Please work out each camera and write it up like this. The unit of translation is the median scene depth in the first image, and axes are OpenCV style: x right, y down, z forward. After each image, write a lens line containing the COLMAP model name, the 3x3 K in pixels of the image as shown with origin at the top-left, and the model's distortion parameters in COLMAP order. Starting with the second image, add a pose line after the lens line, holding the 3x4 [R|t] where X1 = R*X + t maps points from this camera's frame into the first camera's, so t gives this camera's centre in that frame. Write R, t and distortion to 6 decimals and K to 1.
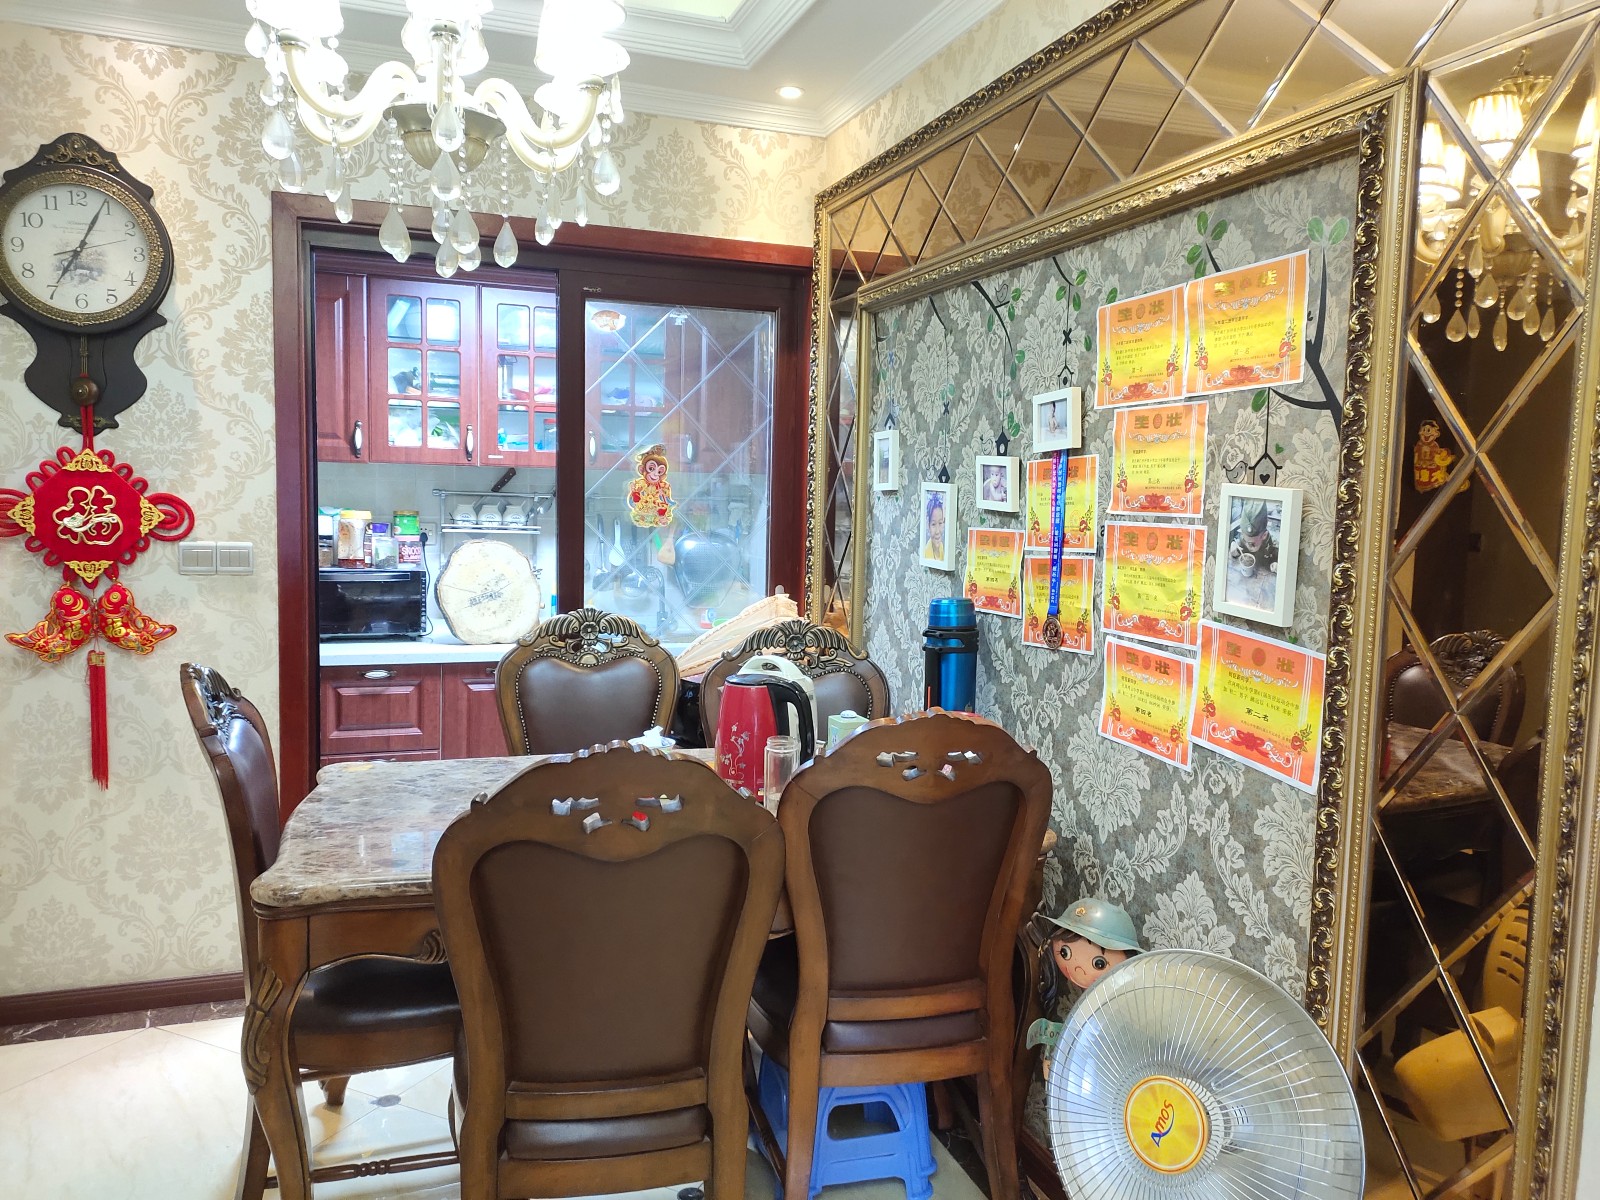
lens RADIAL K [[1205.0, 0, 802.9], [0, 1205.0, 592.0], [0, 0, 1]] dist [0.063986, -0.073151]
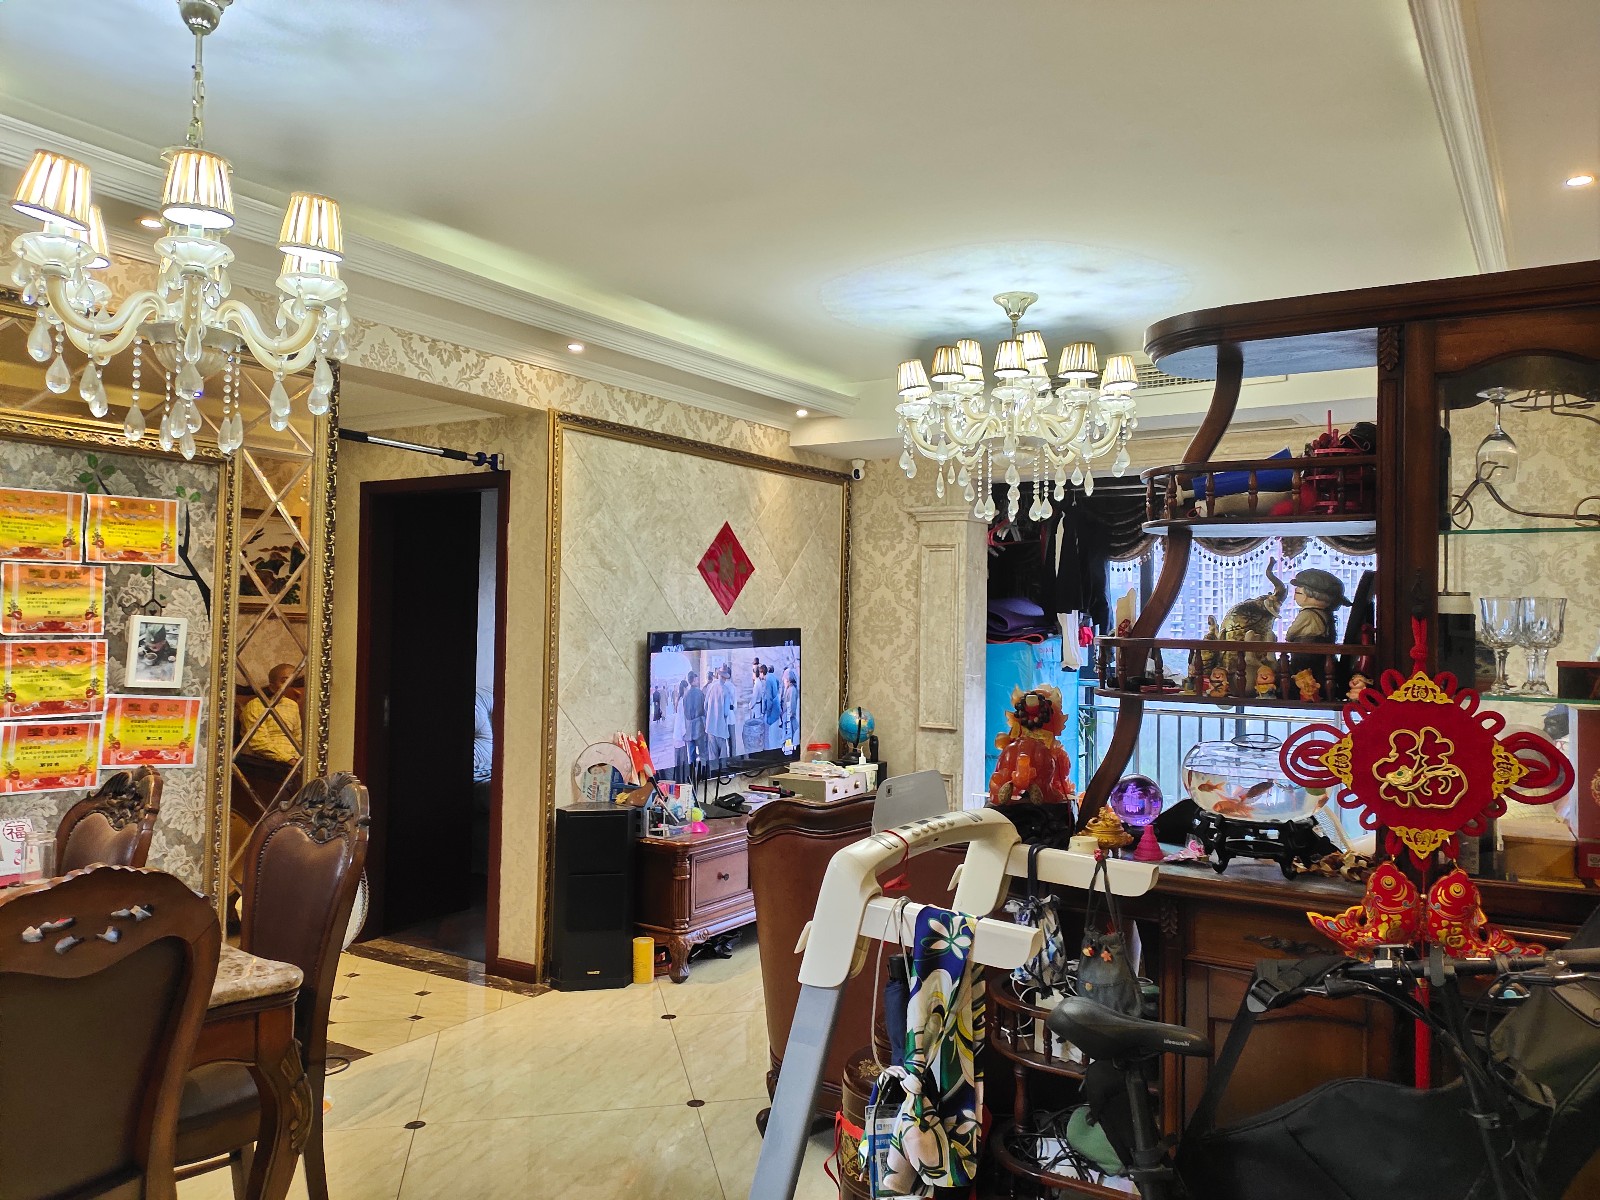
lens RADIAL K [[1205.0, 0, 802.9], [0, 1205.0, 592.0], [0, 0, 1]] dist [0.063986, -0.073151]
pose [[-0.613738, -0.012472, 0.789411, -1.250739], [0.040089, 0.998093, 0.046938, -0.125251], [-0.788491, 0.060454, -0.612067, 0.982303]]
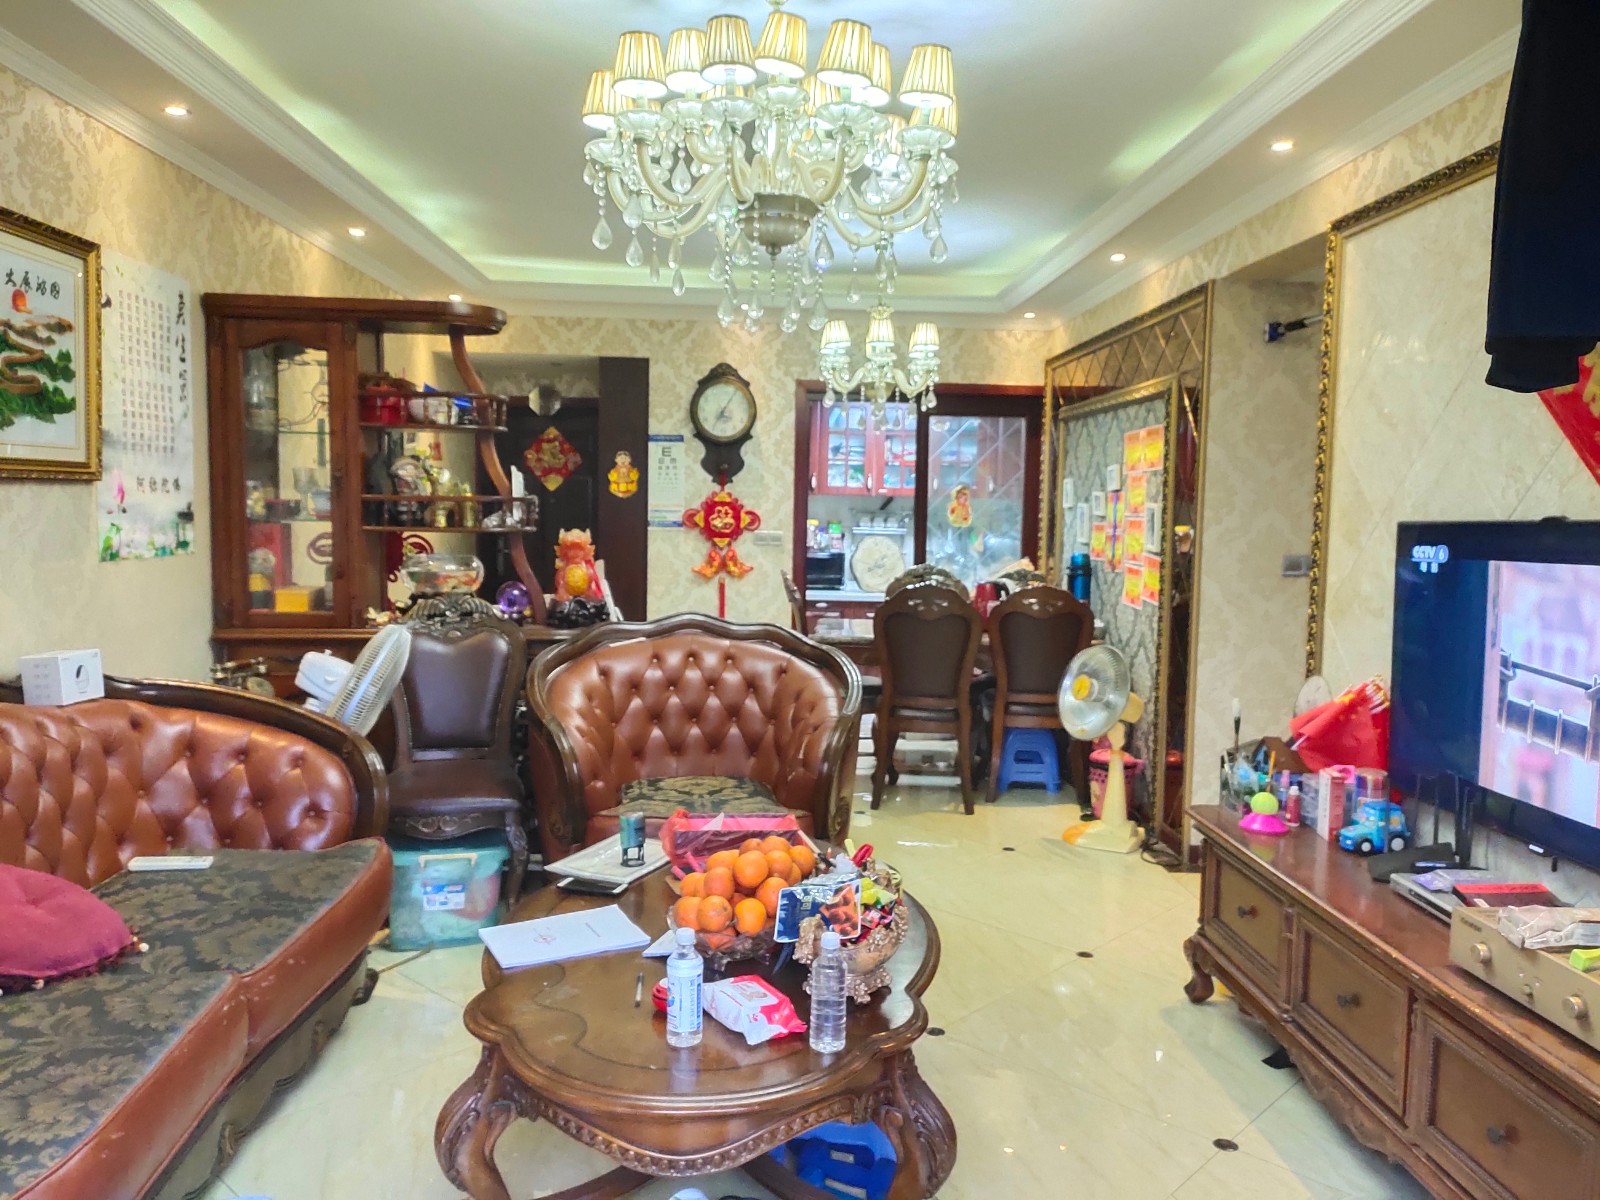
lens RADIAL K [[1197.5, 0, 811.2], [0, 1197.5, 590.9], [0, 0, 1]] dist [0.067598, -0.000009]
pose [[0.957834, 0.015918, -0.286881, 0.301289], [-0.021413, 0.999642, -0.016025, 0.129833], [0.286523, 0.021492, 0.957832, -1.398280]]
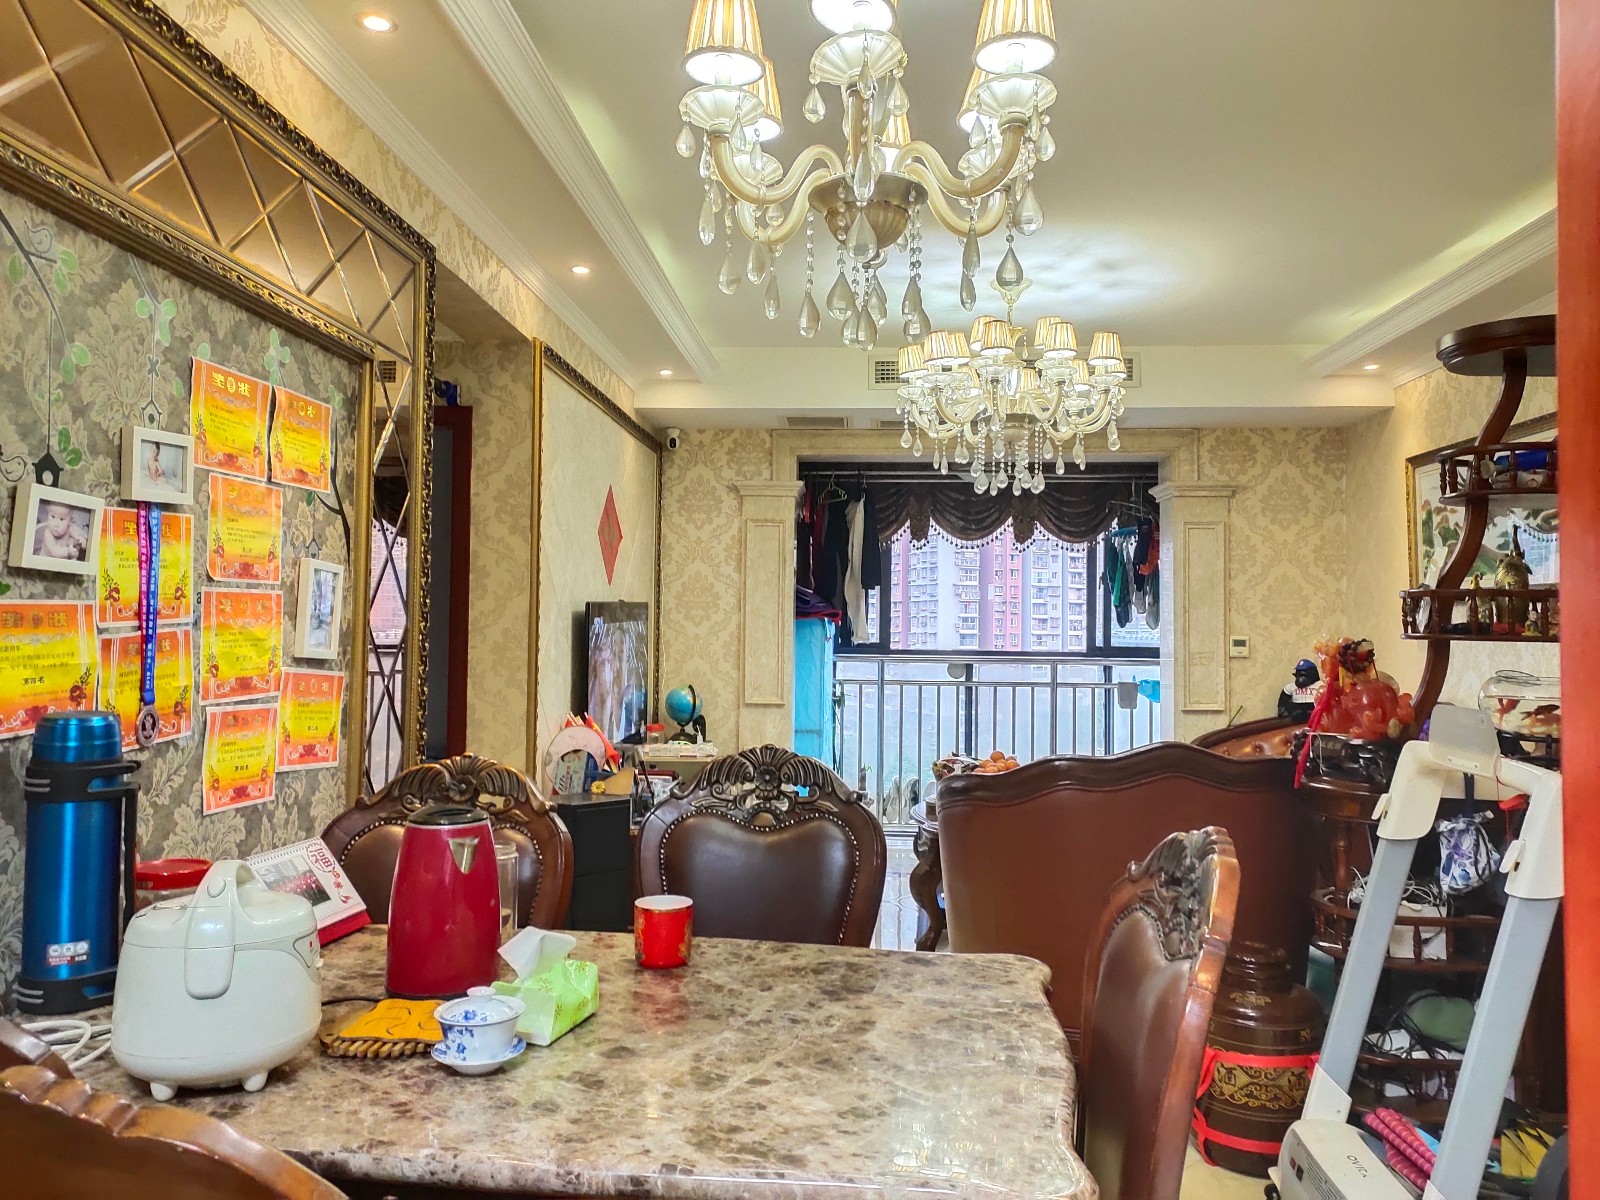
lens RADIAL K [[1197.5, 0, 811.2], [0, 1197.5, 590.9], [0, 0, 1]] dist [0.067598, -0.000009]
pose [[-0.924590, -0.022955, 0.380271, -0.480696], [0.000536, 0.998104, 0.061552, -0.099828], [-0.380963, 0.057114, -0.922825, 1.482726]]
